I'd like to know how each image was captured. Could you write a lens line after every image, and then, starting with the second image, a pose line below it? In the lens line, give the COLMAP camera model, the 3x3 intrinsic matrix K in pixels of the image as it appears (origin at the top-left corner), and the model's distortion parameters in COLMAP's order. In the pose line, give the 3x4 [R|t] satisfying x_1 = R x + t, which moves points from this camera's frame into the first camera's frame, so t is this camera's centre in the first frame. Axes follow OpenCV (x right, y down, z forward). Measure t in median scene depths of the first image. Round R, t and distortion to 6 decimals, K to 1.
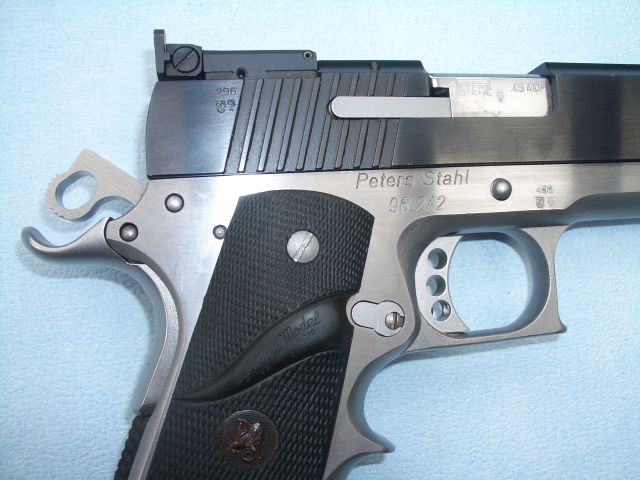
lens RADIAL K [[634.6, 0, 320.0], [0, 634.6, 240.0], [0, 0, 1]] dist [-0.007679, -0.577485]
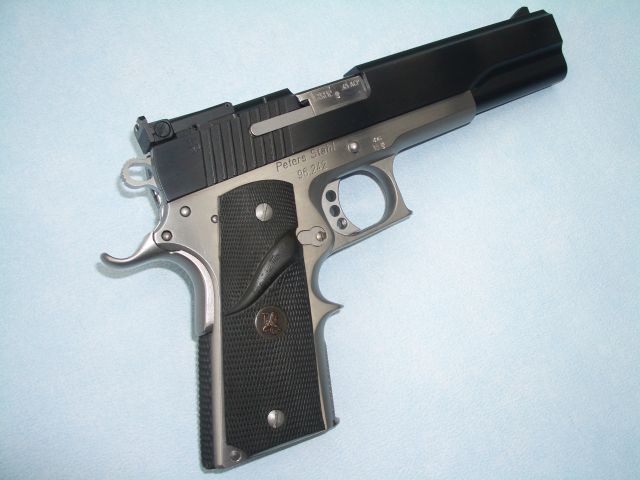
lens RADIAL K [[697.1, 0, 320.0], [0, 697.1, 240.0], [0, 0, 1]] dist [-0.141378, 0.010644]
pose [[0.920999, -0.319337, 0.223125, -0.322981], [0.302920, 0.947187, 0.105246, -0.069550], [-0.244950, -0.029343, 0.969092, -0.888545]]
